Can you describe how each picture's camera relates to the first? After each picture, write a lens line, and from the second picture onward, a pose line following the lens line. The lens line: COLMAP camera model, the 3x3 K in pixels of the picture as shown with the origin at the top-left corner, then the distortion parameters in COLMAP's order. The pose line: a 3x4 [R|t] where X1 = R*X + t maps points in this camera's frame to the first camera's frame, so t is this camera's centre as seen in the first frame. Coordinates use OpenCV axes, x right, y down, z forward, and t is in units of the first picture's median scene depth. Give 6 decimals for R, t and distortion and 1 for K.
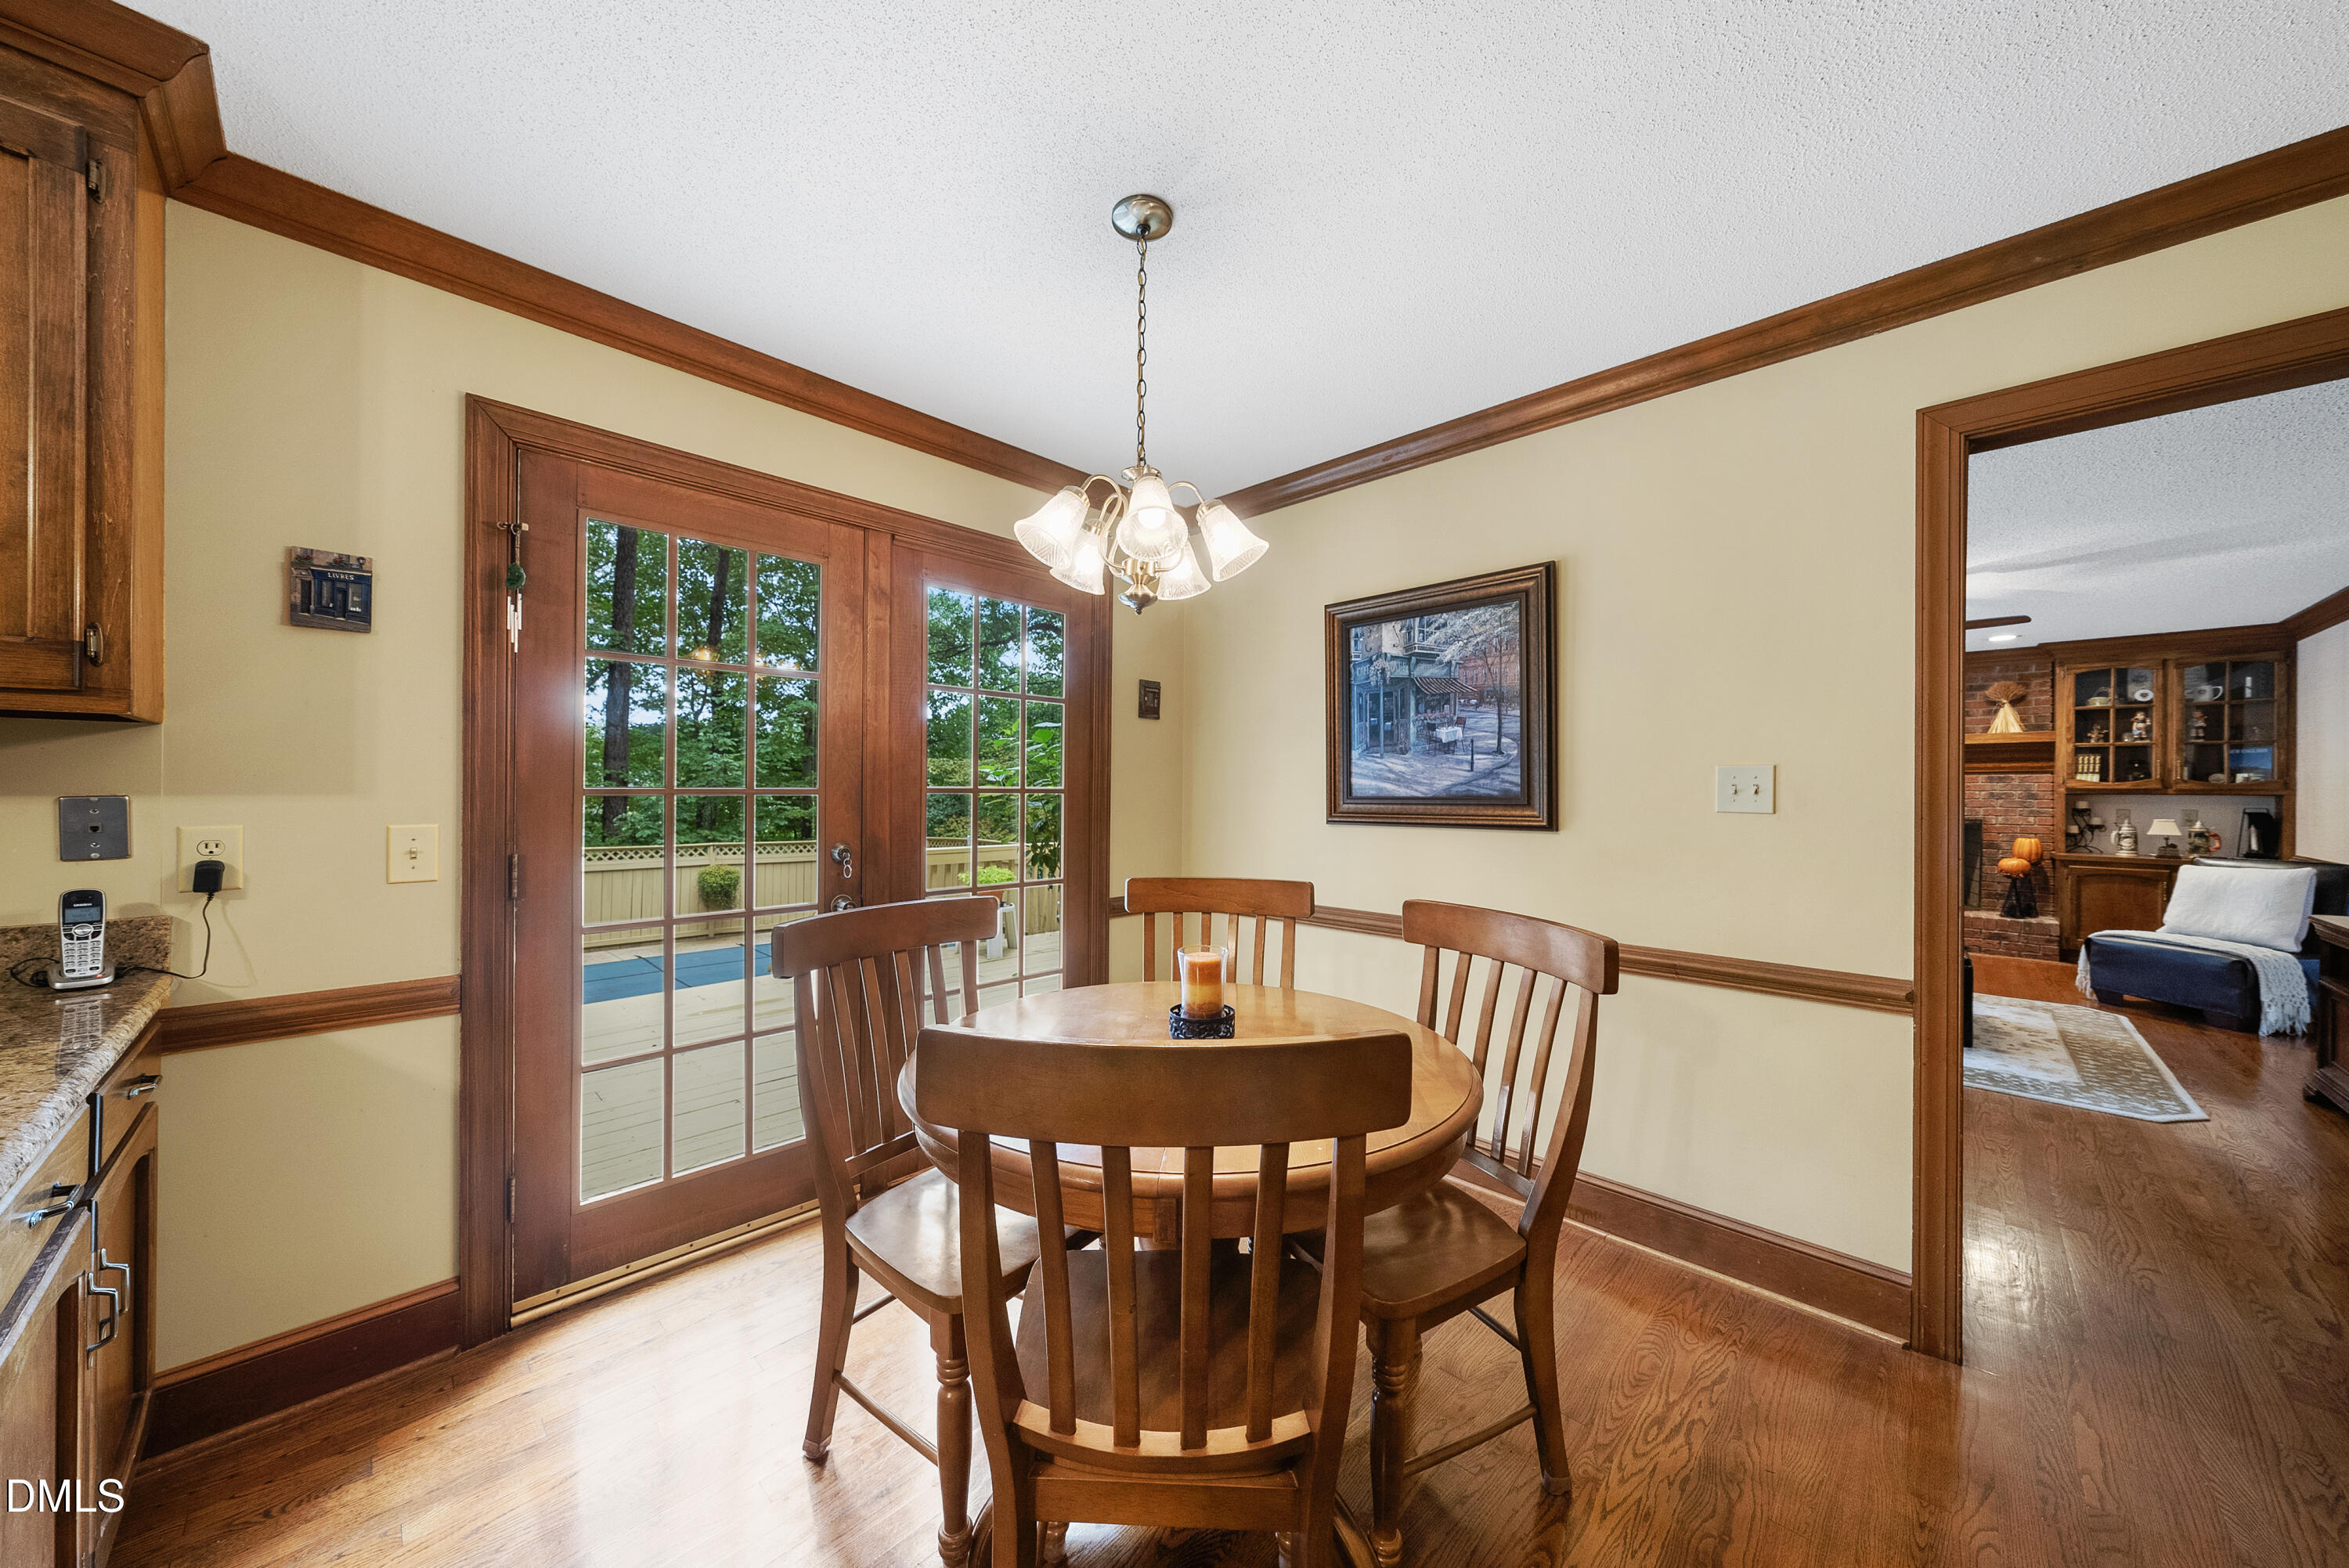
lens RADIAL K [[808.7, 0, 1191.3], [0, 808.7, 787.7], [0, 0, 1]] dist [-0.004067, 0.000898]
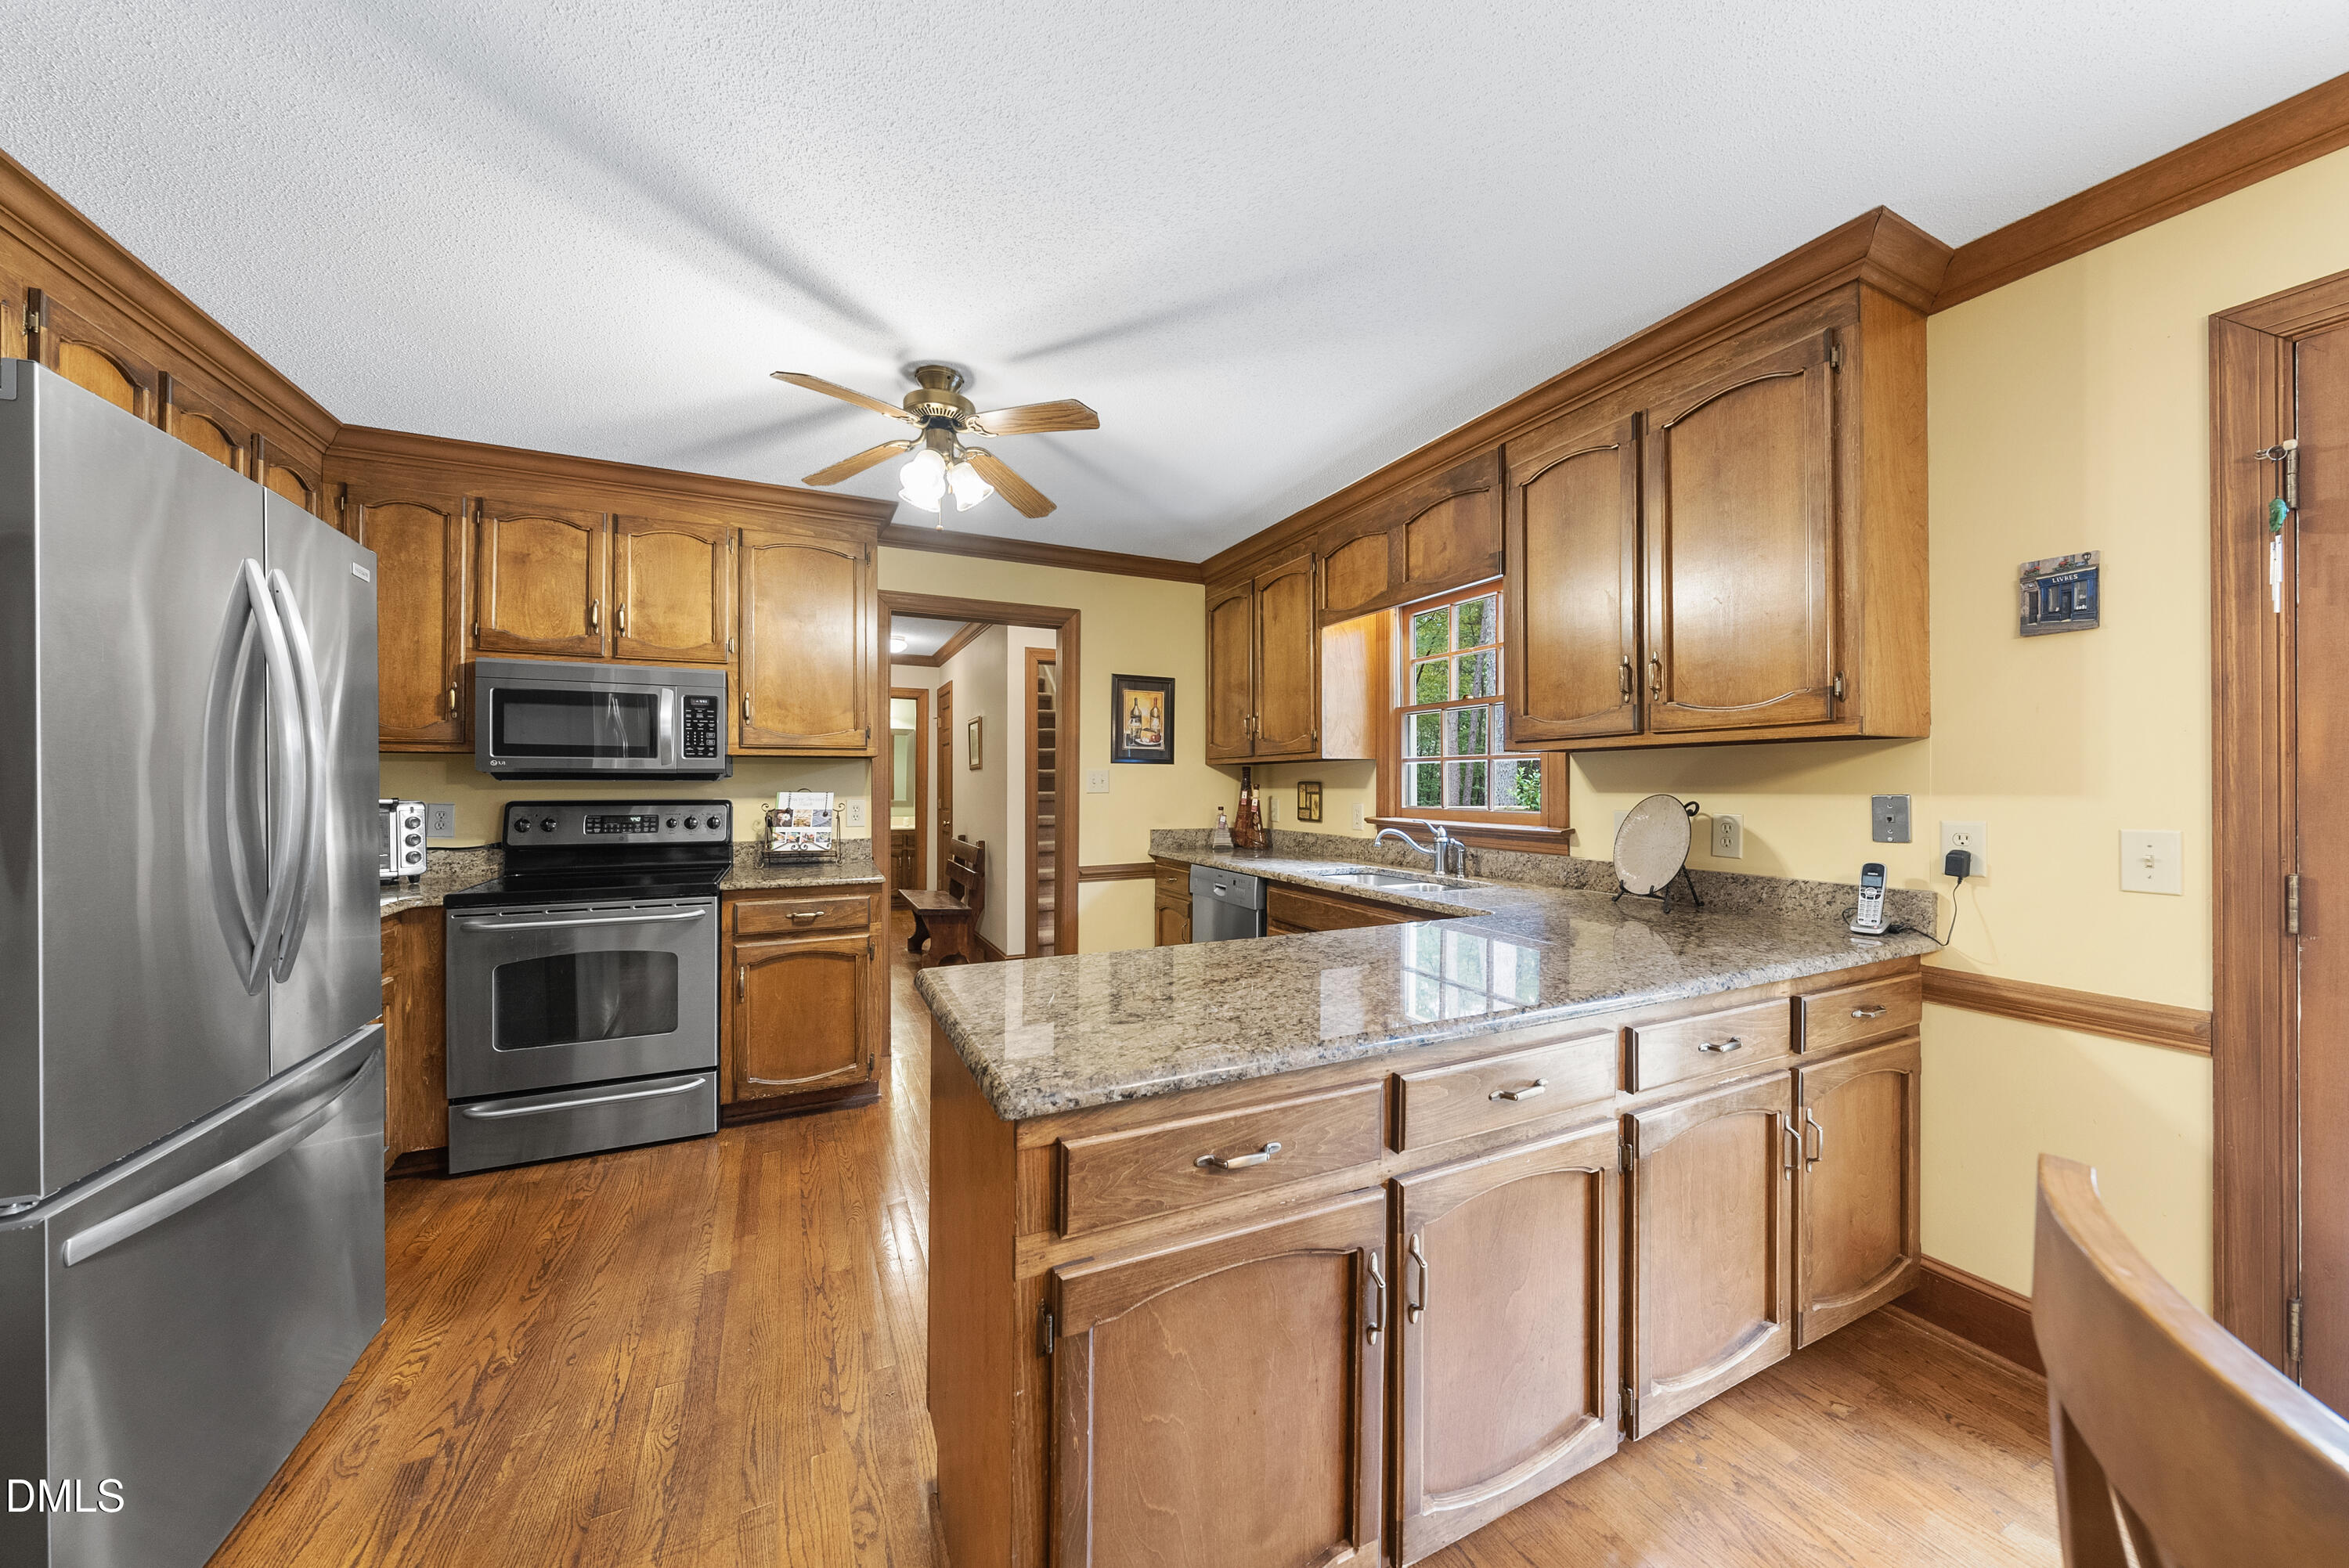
lens RADIAL K [[808.7, 0, 1179.1], [0, 808.7, 783.3], [0, 0, 1]] dist [-0.004067, 0.000898]
pose [[-0.355970, -0.008785, -0.934456, 0.172485], [-0.000759, 0.999958, -0.009112, 0.002337], [0.934497, -0.002534, -0.355962, 0.198832]]
